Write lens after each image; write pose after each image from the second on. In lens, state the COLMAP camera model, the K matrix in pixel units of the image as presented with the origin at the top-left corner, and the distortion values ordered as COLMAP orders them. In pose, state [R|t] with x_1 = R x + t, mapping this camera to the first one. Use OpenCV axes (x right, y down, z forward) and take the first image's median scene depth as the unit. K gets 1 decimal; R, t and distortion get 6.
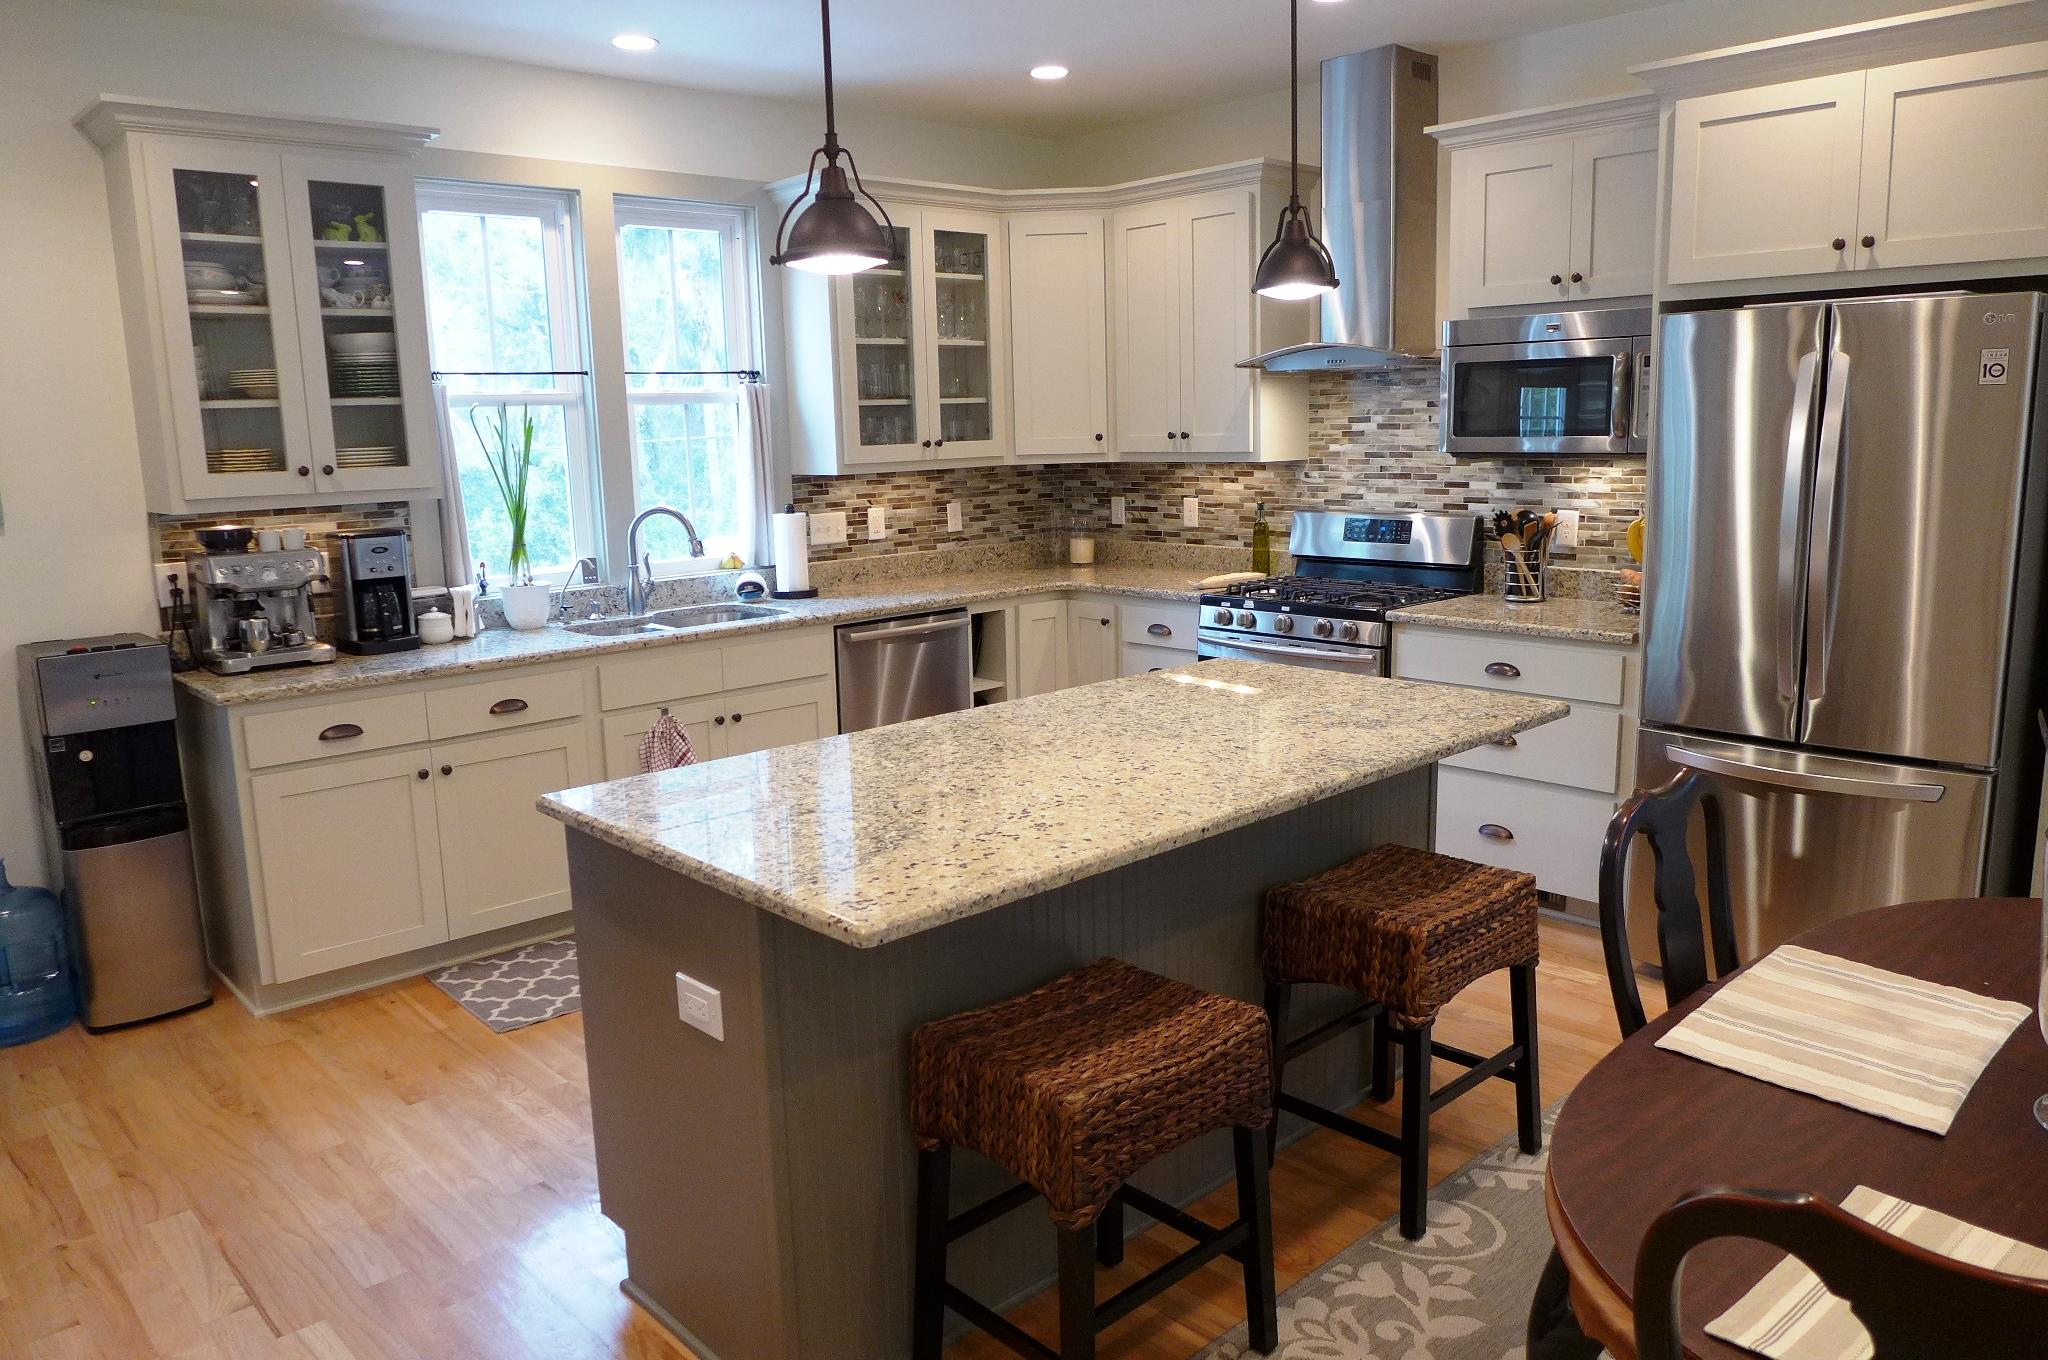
lens RADIAL K [[1417.0, 0, 1006.2], [0, 1417.0, 680.4], [0, 0, 1]] dist [-0.052649, 0.013796]
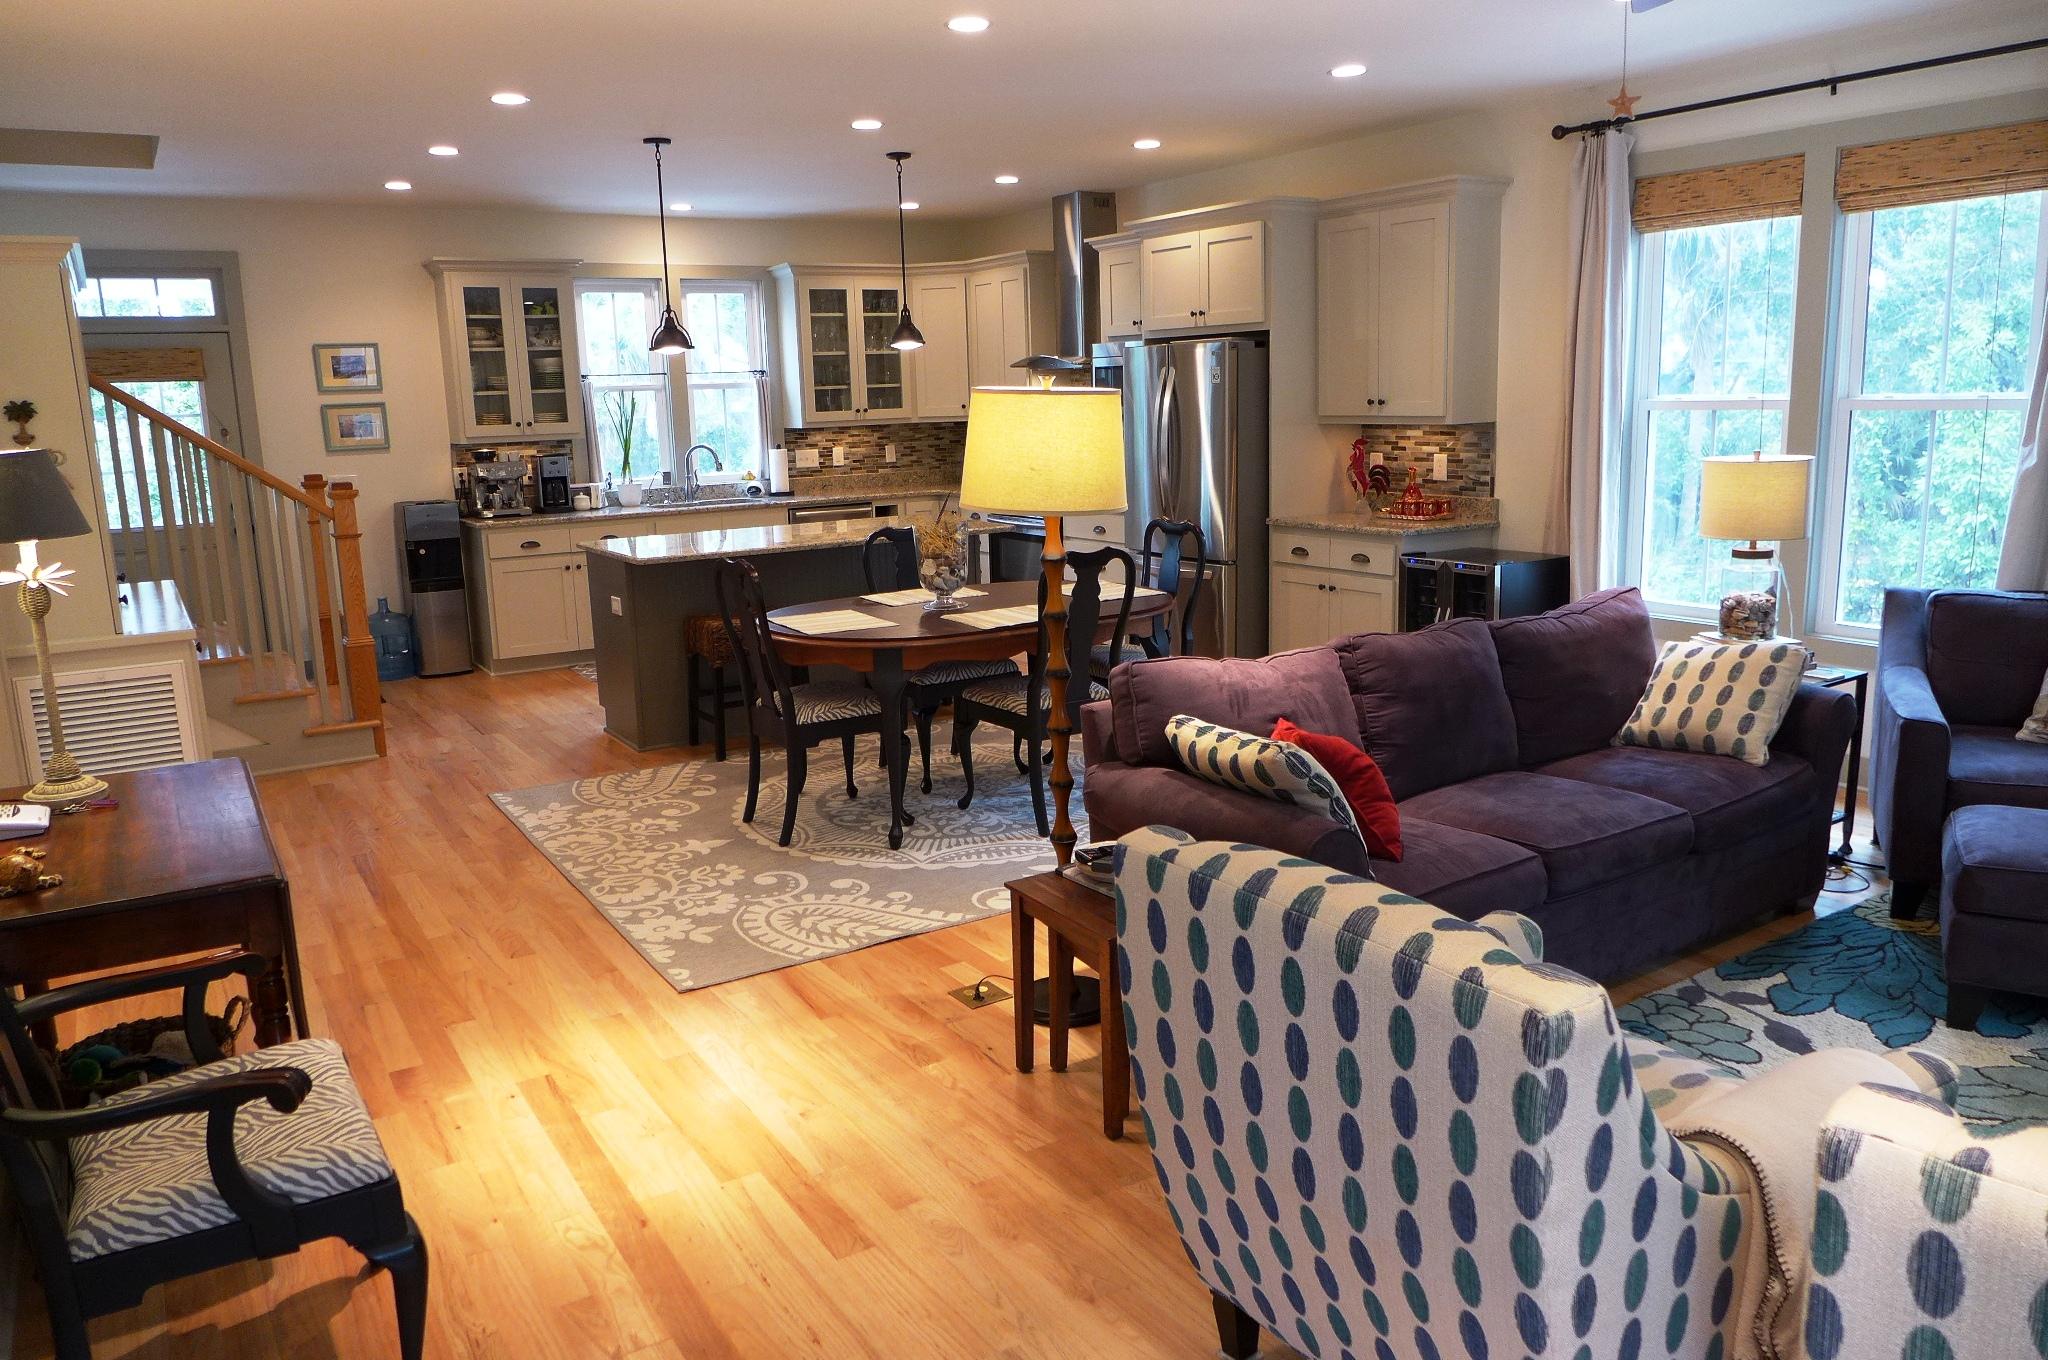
lens RADIAL K [[1417.0, 0, 1006.2], [0, 1417.0, 680.4], [0, 0, 1]] dist [-0.052649, 0.013796]
pose [[0.983688, 0.033631, -0.176709, 0.474490], [-0.028976, 0.999163, 0.028860, 0.119981], [0.177532, -0.023269, 0.983840, -0.754059]]
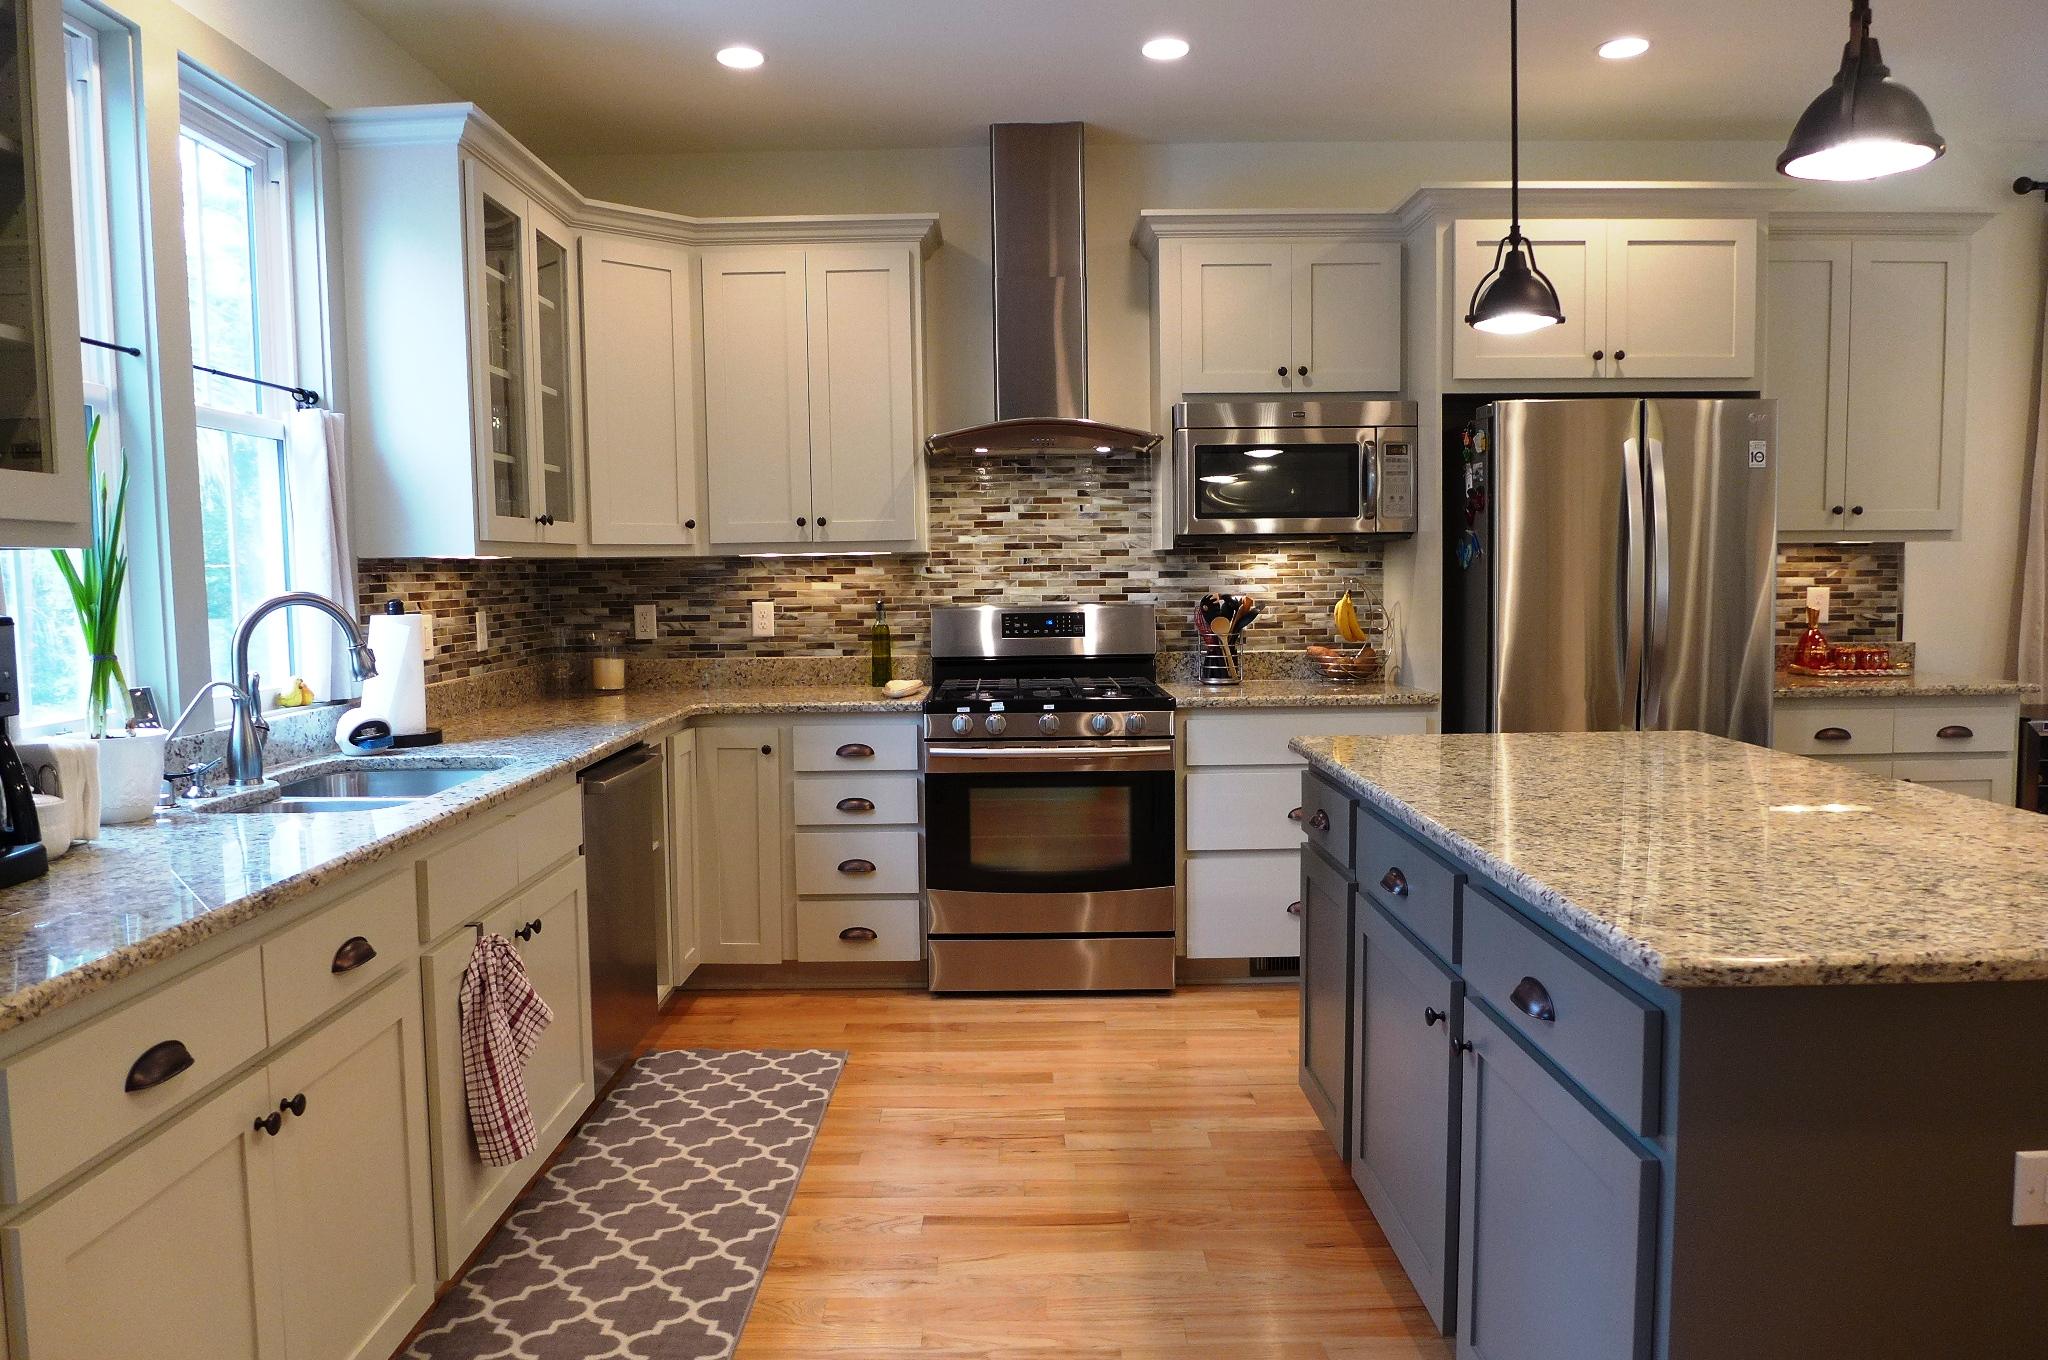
lens RADIAL K [[1417.0, 0, 1006.2], [0, 1417.0, 680.4], [0, 0, 1]] dist [-0.052649, 0.013796]
pose [[0.680914, -0.041708, 0.731175, -0.438942], [0.128037, 0.989781, -0.062777, -0.013602], [-0.721084, 0.136363, 0.679296, 0.379979]]
